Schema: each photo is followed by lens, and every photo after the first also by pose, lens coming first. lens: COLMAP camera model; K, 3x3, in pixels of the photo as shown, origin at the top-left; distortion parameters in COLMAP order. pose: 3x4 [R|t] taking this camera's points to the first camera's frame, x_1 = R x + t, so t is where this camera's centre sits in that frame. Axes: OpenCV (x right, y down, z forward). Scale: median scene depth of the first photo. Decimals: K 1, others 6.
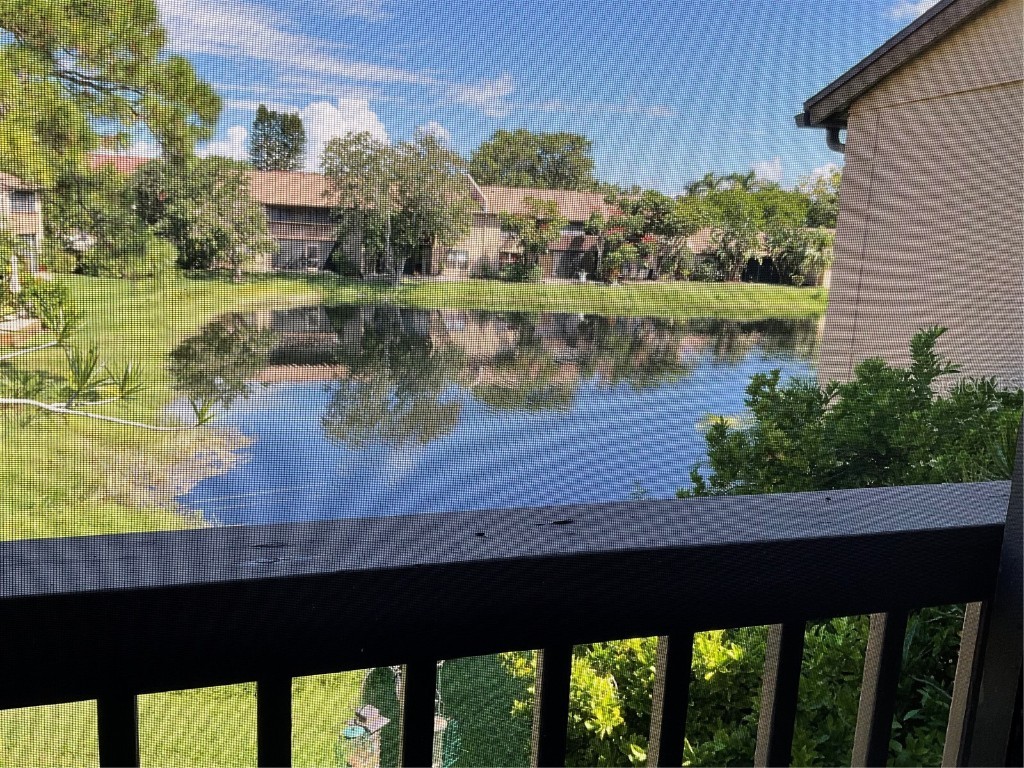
lens RADIAL K [[860.3, 0, 512.0], [0, 860.3, 384.0], [0, 0, 1]] dist [0.005731, -0.012783]
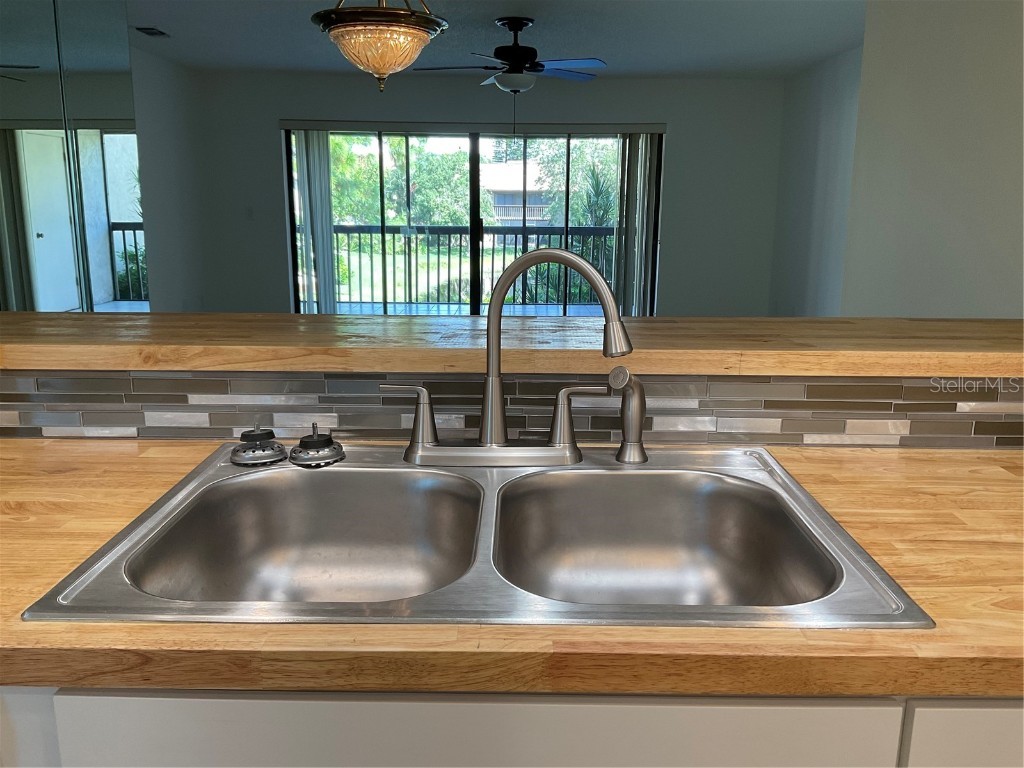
lens RADIAL K [[860.3, 0, 512.0], [0, 860.3, 384.0], [0, 0, 1]] dist [0.005731, -0.012783]
pose [[0.960258, 0.019605, -0.278424, 0.084180], [-0.013598, 0.999632, 0.023488, 0.033239], [0.278782, -0.018769, 0.960171, -0.158601]]
